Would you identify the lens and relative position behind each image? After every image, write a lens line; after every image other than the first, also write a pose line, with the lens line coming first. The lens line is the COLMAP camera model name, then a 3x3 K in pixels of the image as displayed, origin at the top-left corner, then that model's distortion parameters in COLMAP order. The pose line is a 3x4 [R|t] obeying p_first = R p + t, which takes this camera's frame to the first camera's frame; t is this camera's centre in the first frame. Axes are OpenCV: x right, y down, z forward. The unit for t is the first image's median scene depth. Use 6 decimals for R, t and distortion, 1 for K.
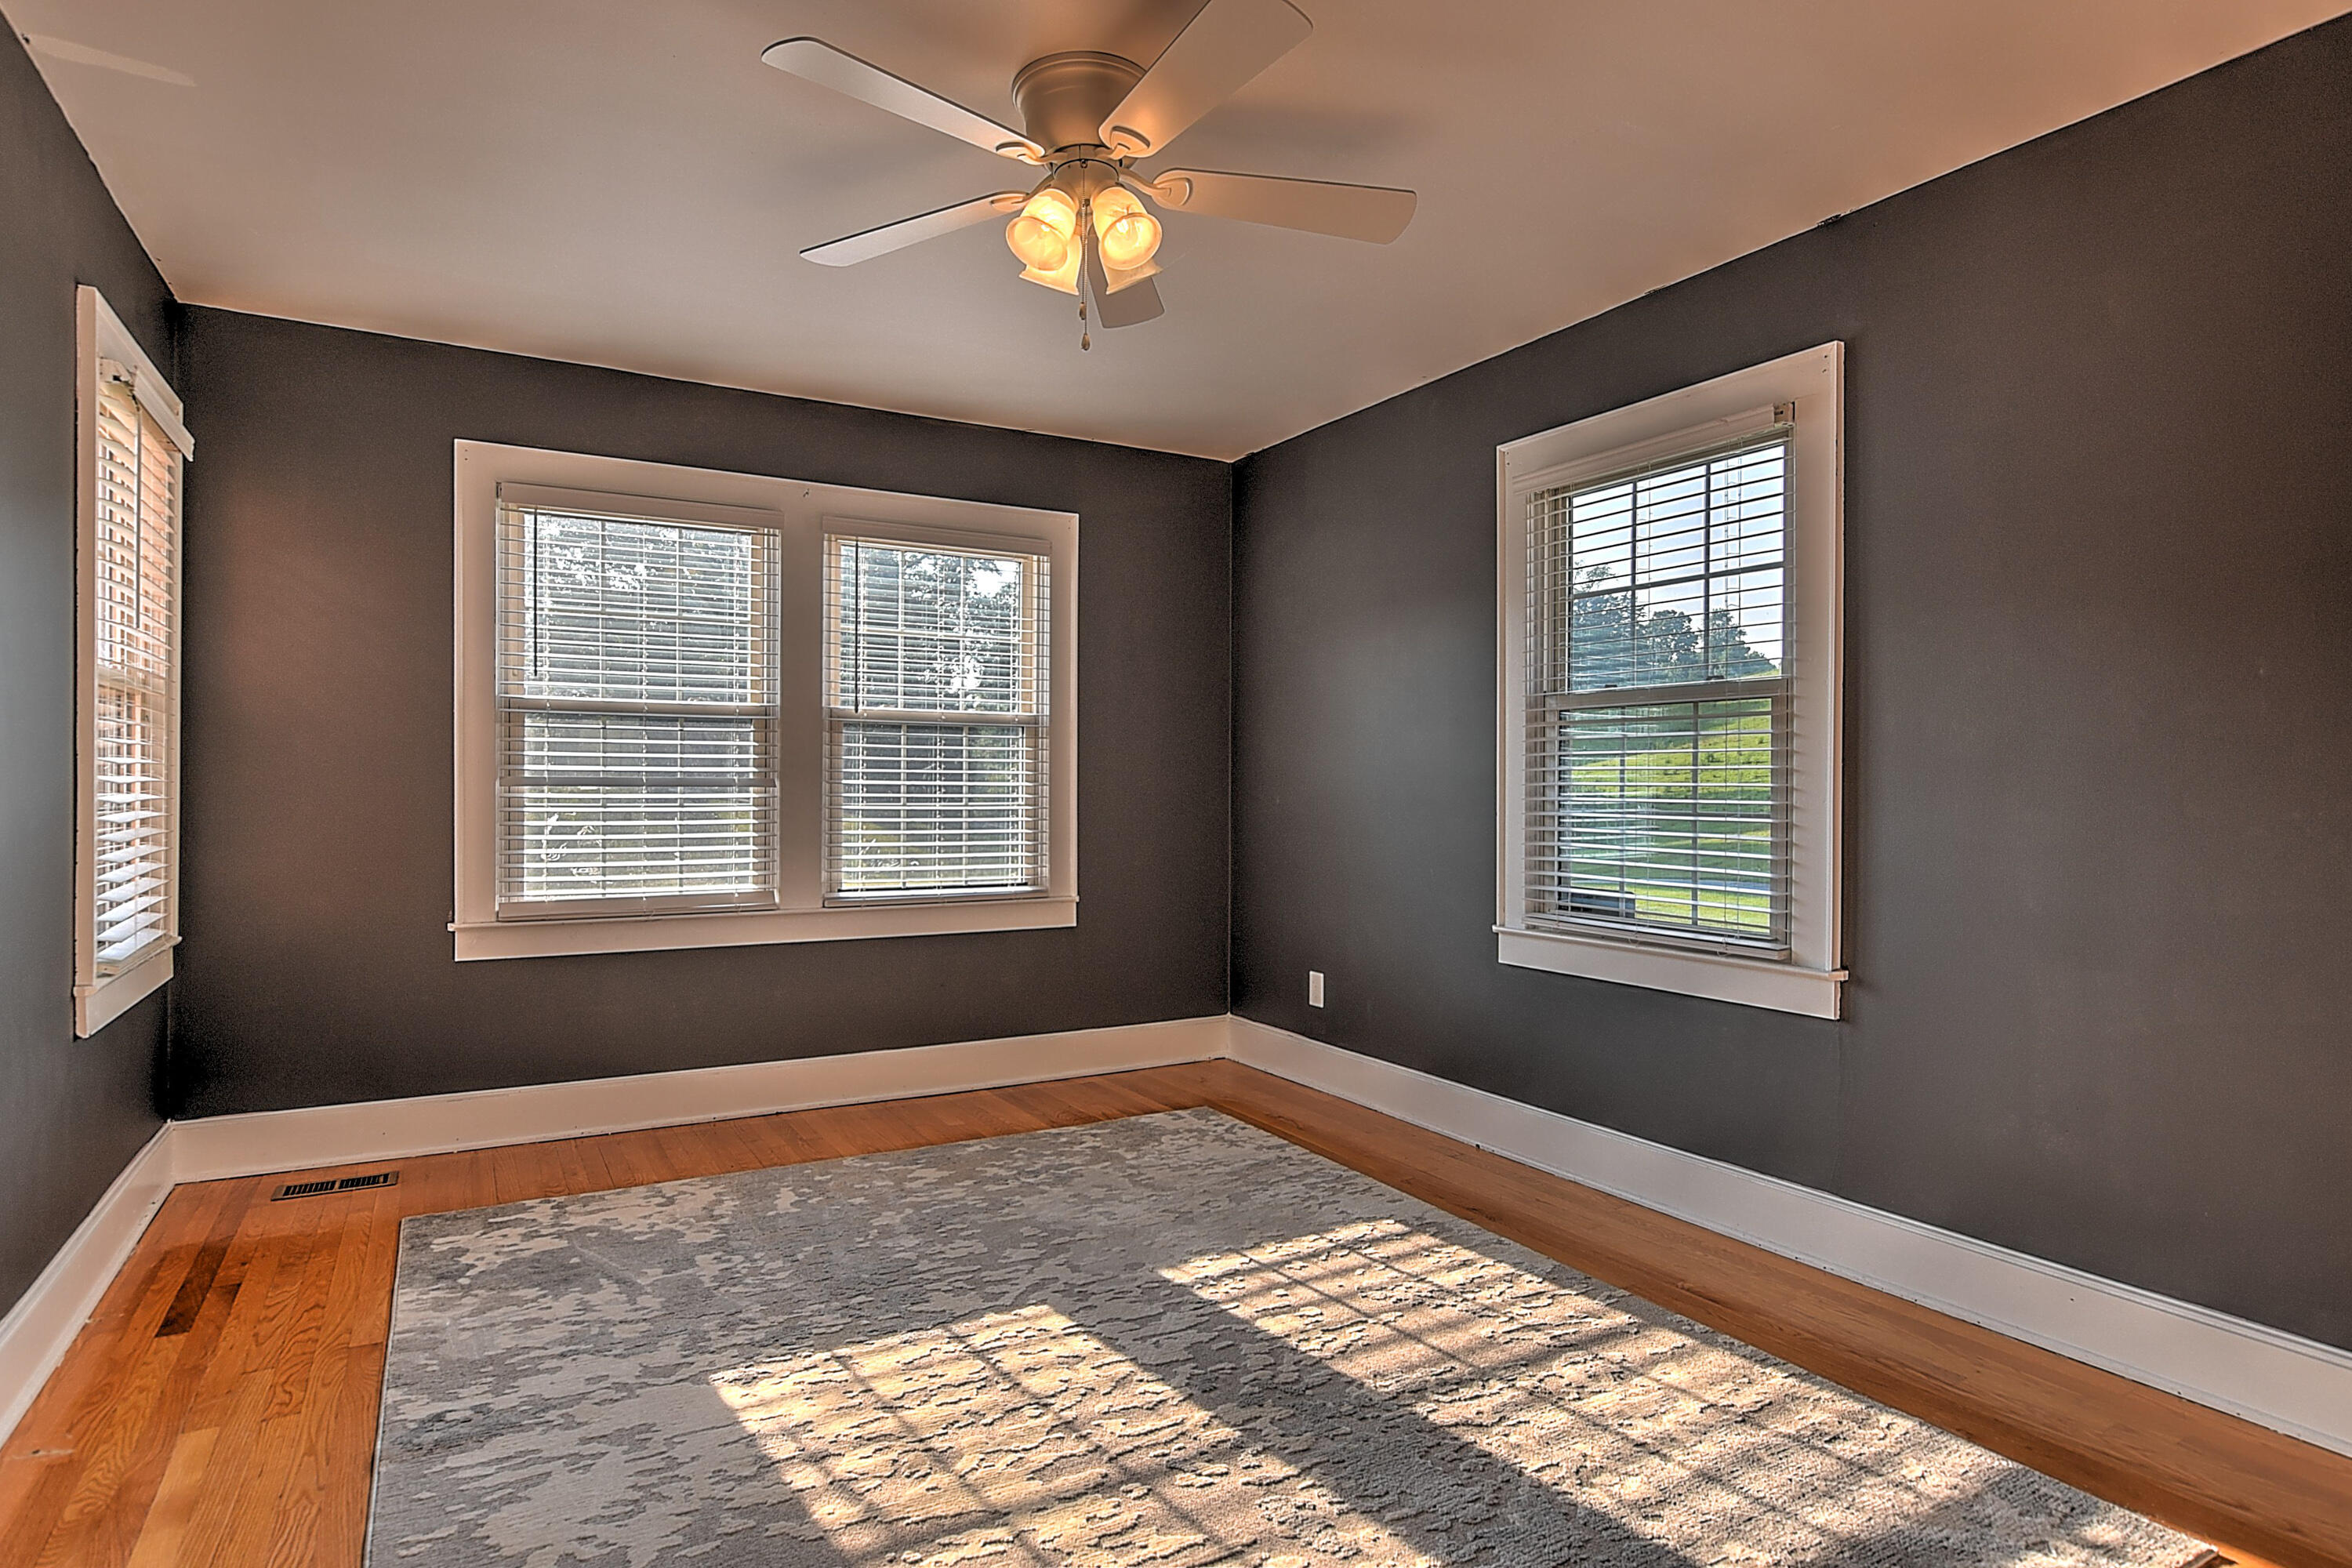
lens RADIAL K [[1265.3, 0, 1154.9], [0, 1265.3, 787.0], [0, 0, 1]] dist [-0.010910, 0.004795]
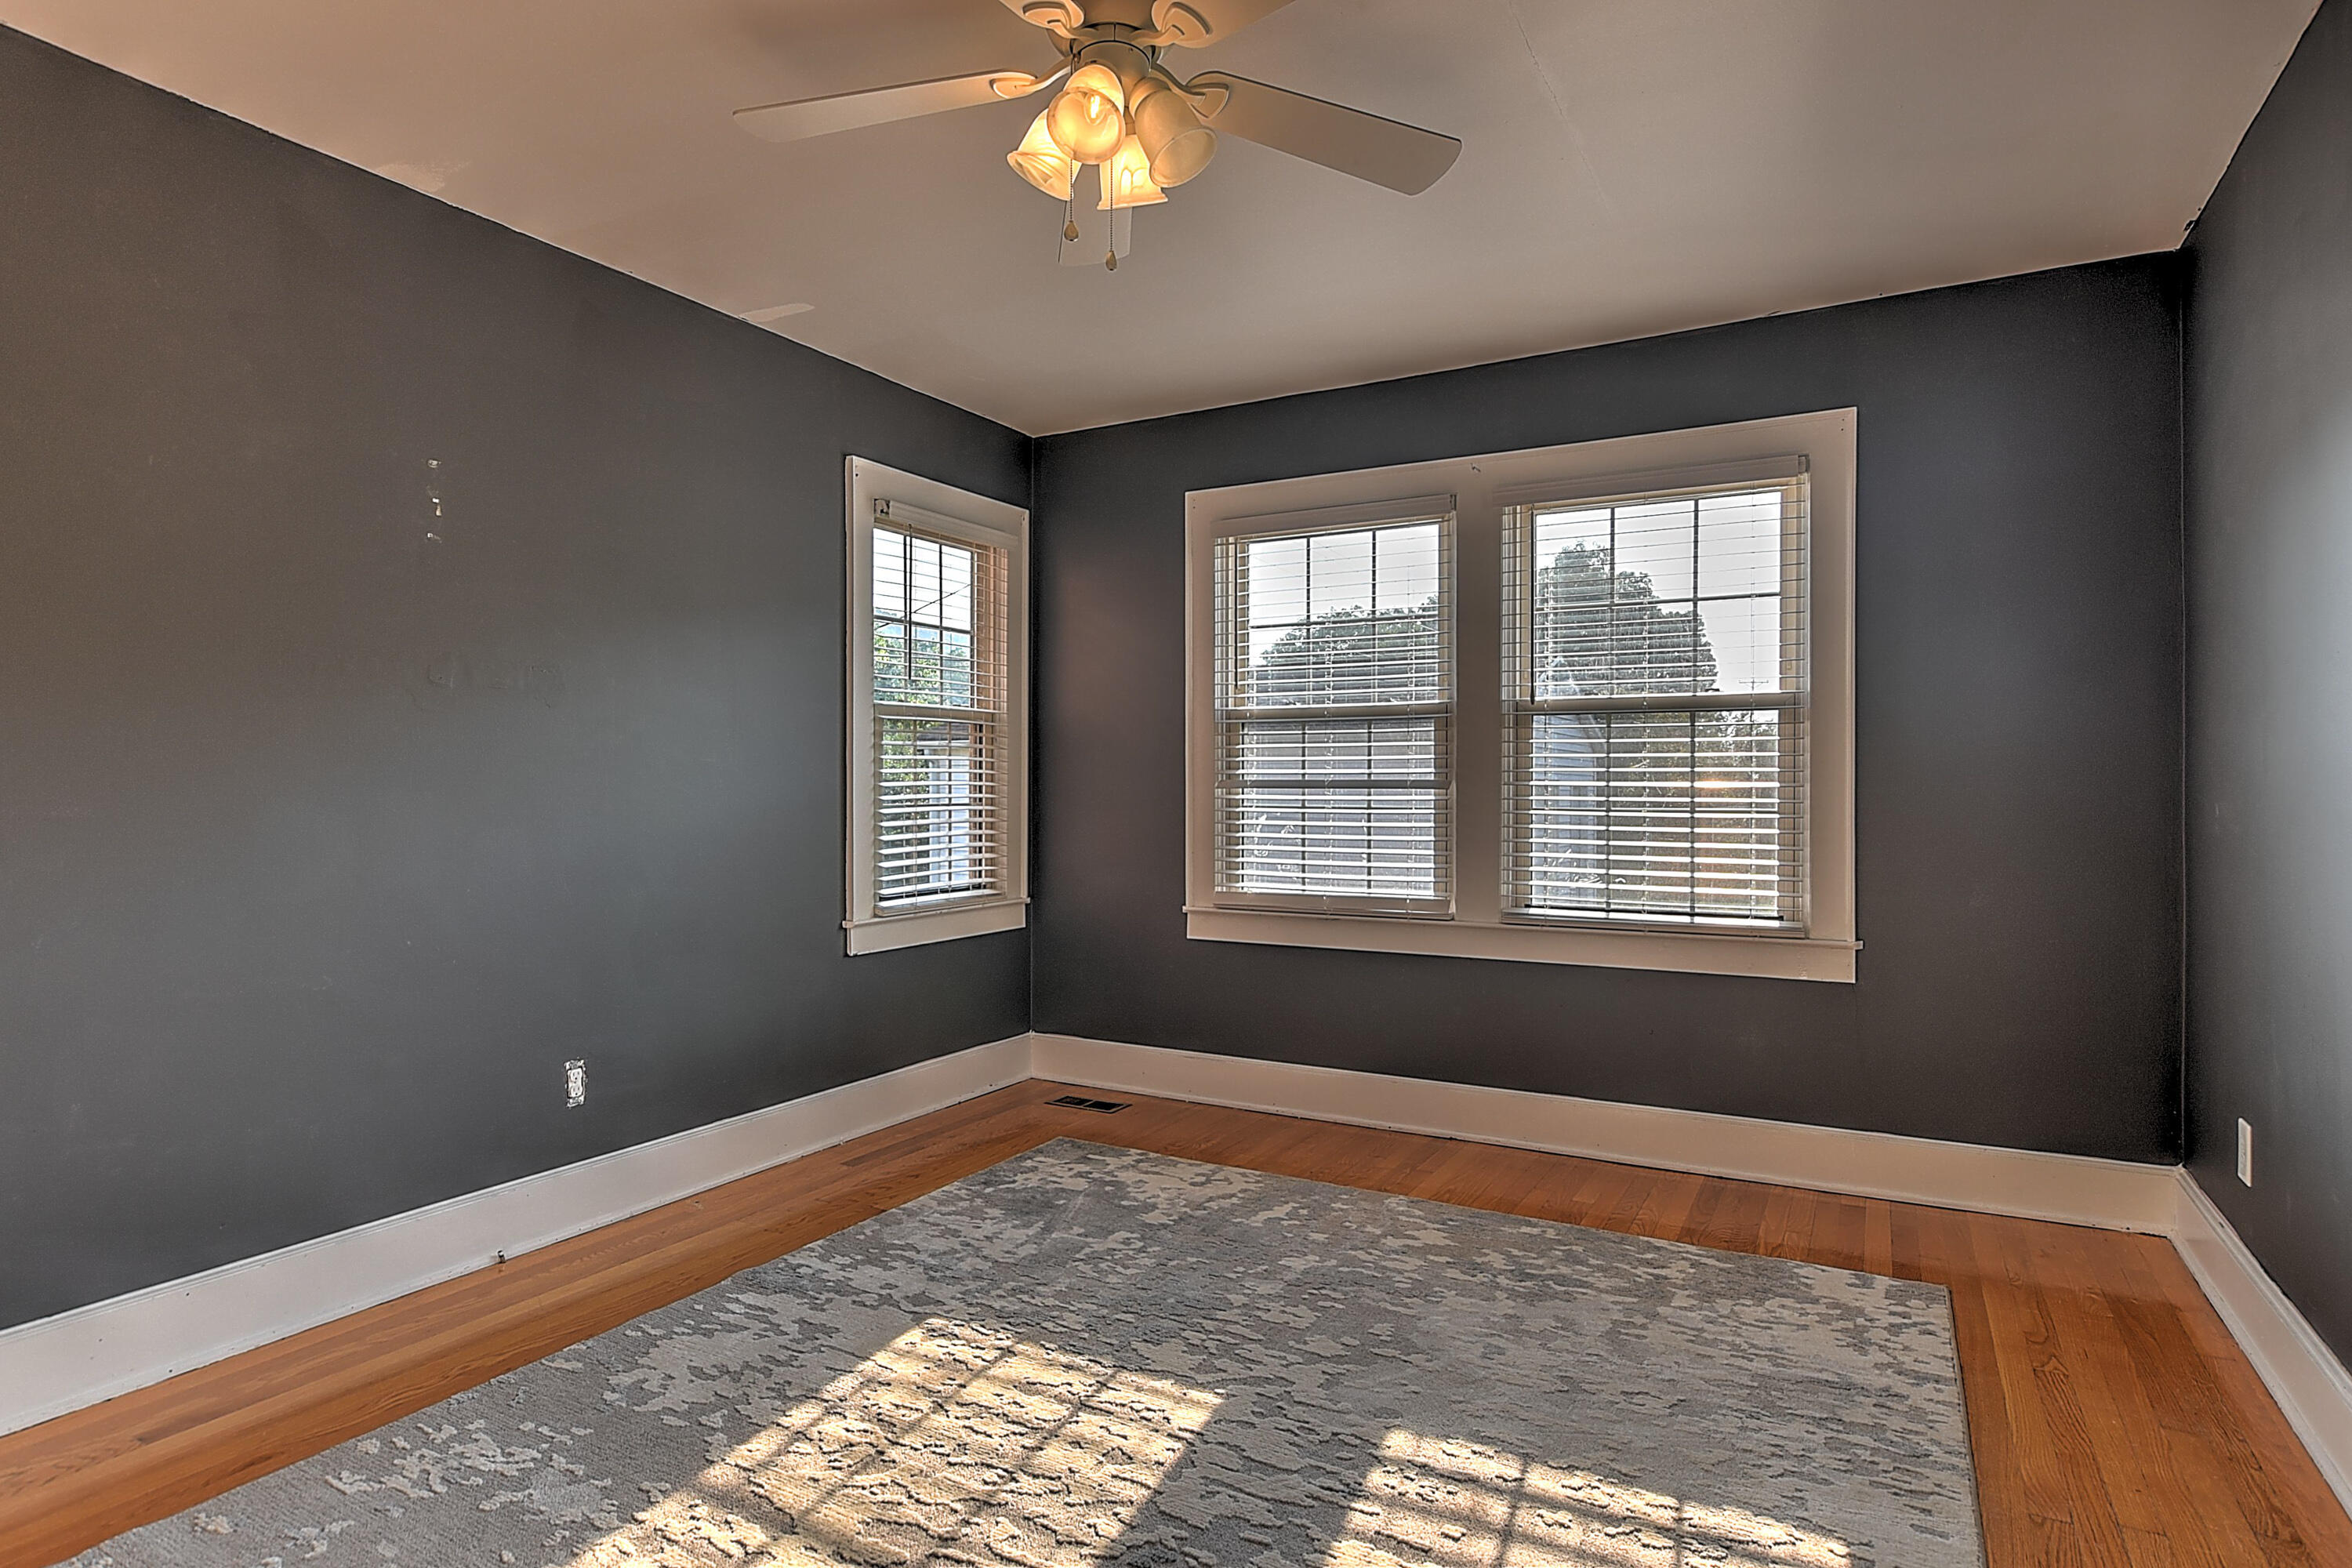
lens RADIAL K [[1265.3, 0, 1167.8], [0, 1265.3, 791.7], [0, 0, 1]] dist [-0.010910, 0.004795]
pose [[0.512616, -0.000370, -0.858618, 0.535991], [-0.001255, 0.999999, -0.001180, 0.004837], [0.858617, 0.001682, 0.512614, 0.465071]]
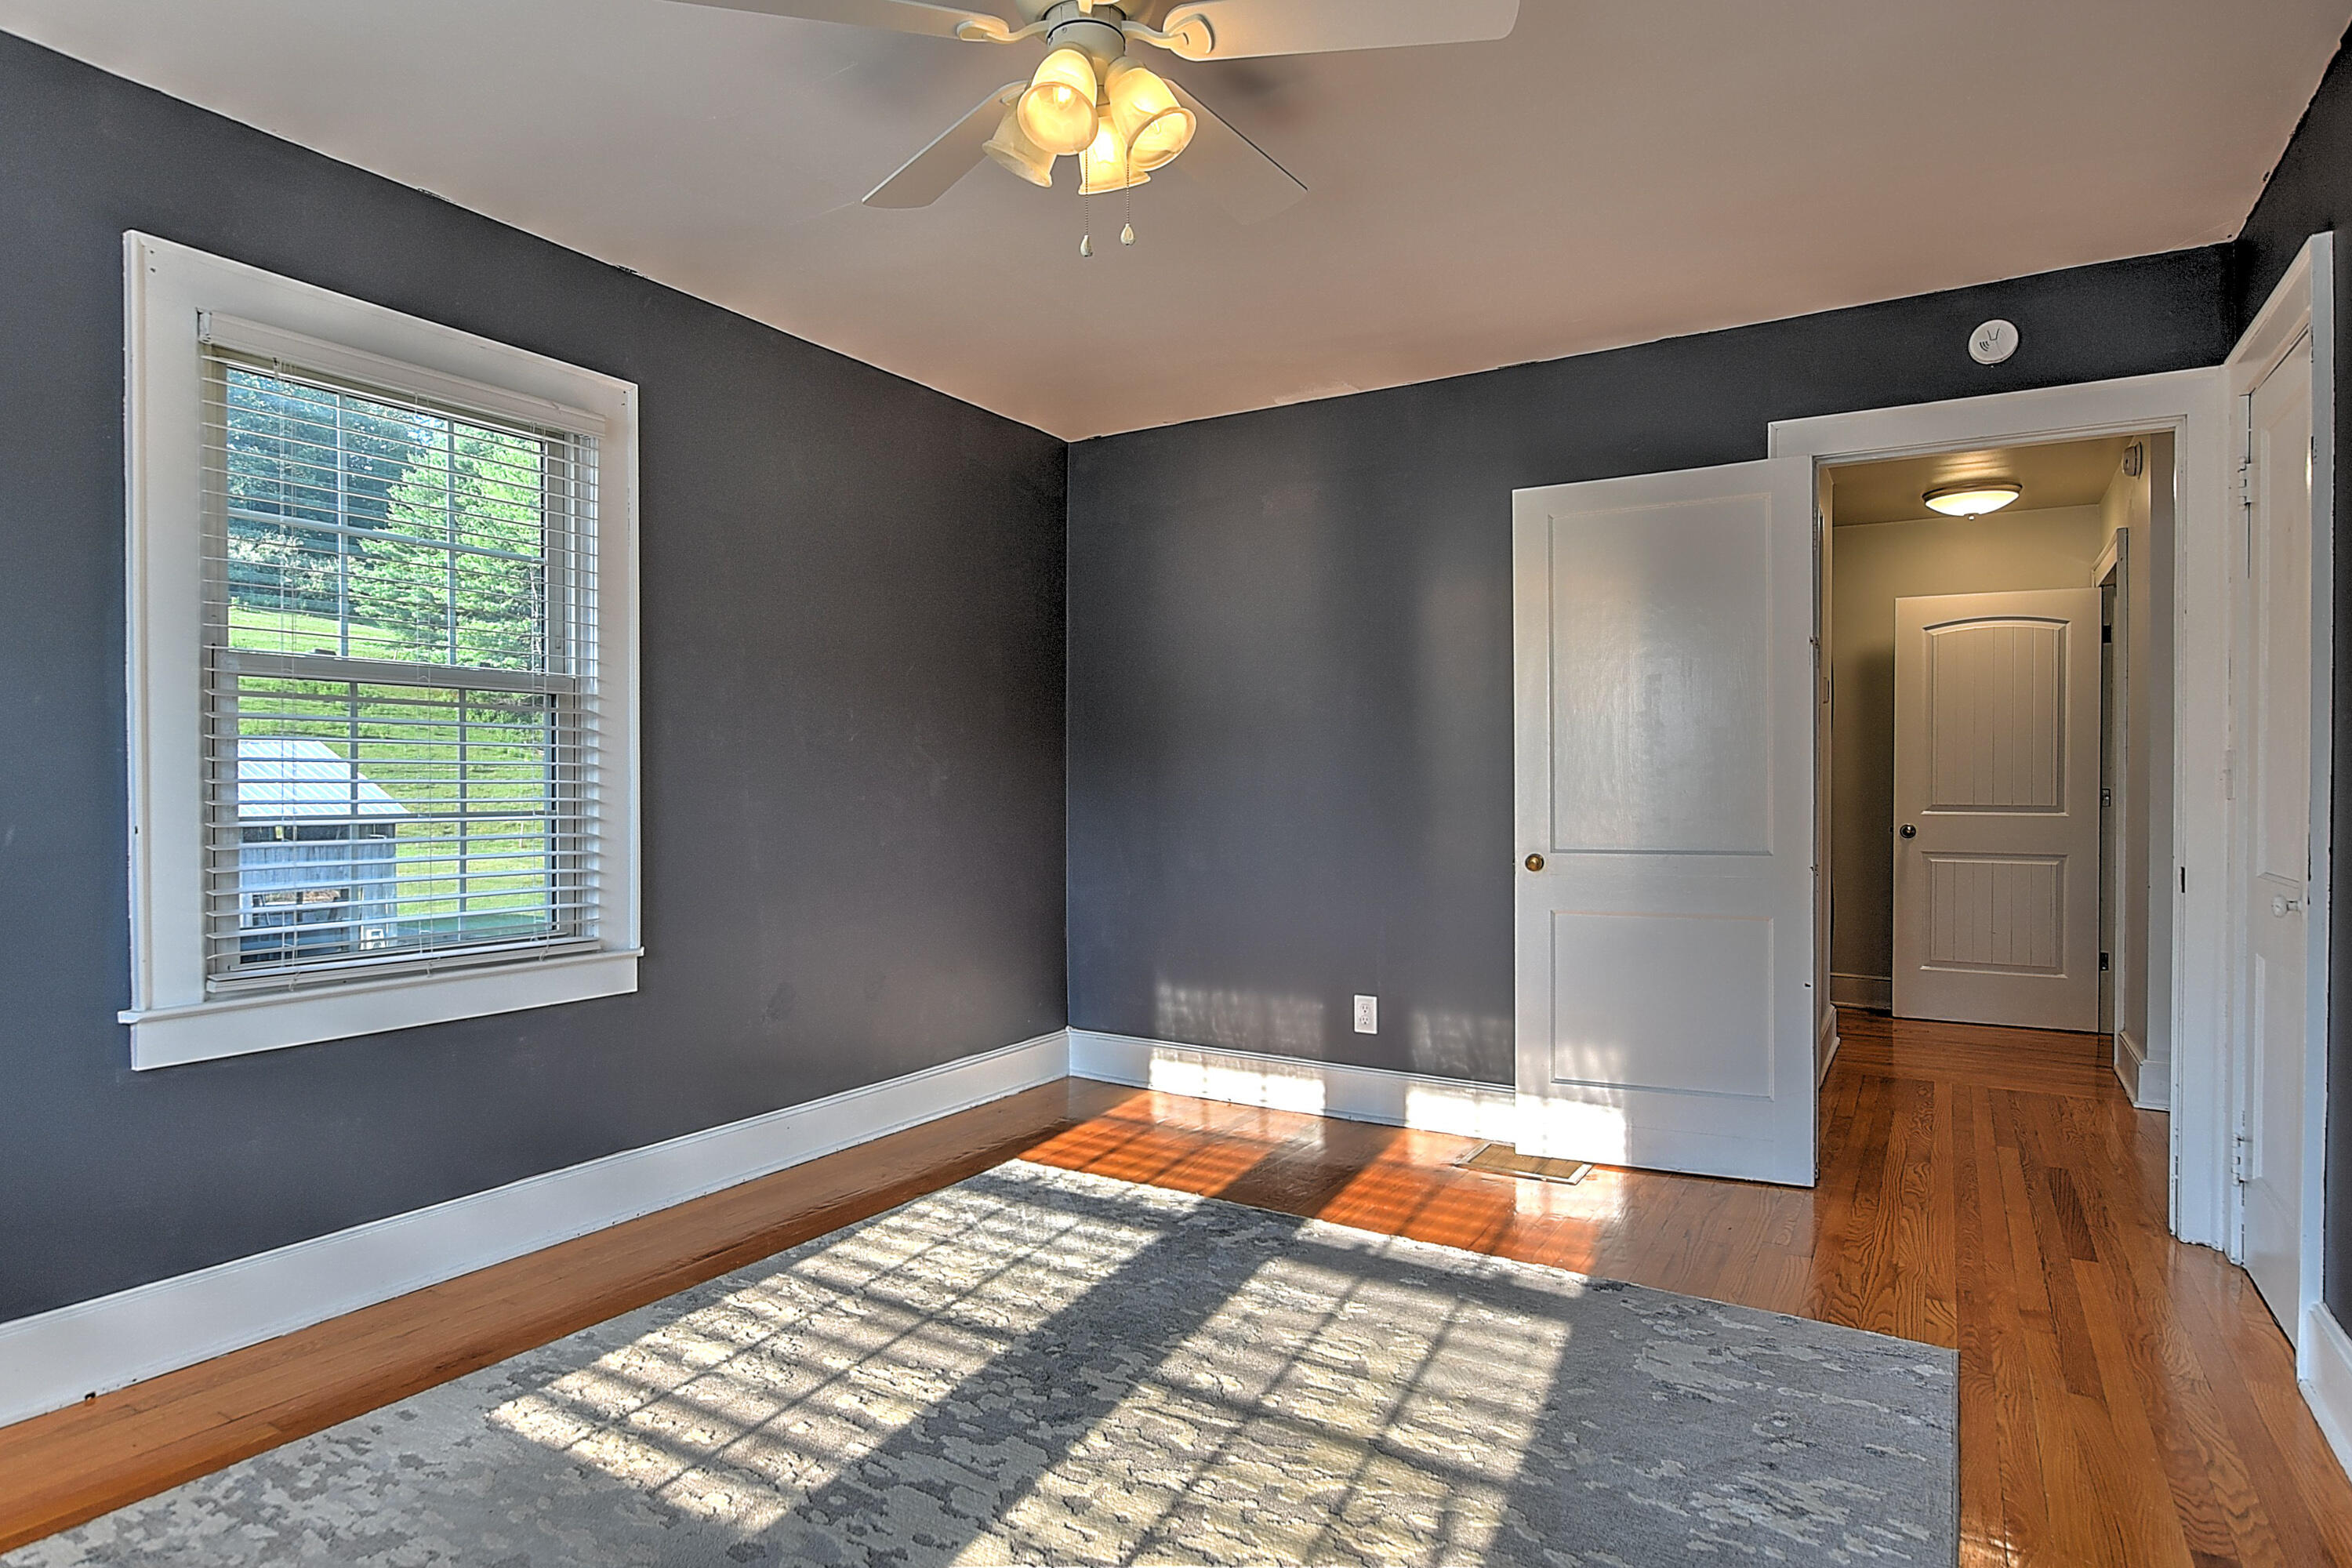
lens RADIAL K [[1265.3, 0, 1171.2], [0, 1265.3, 777.3], [0, 0, 1]] dist [-0.010910, 0.004795]
pose [[-0.481321, -0.002222, 0.876541, -0.623972], [-0.001353, 0.999997, 0.001792, -0.007294], [-0.876543, -0.000323, -0.481323, 1.047227]]
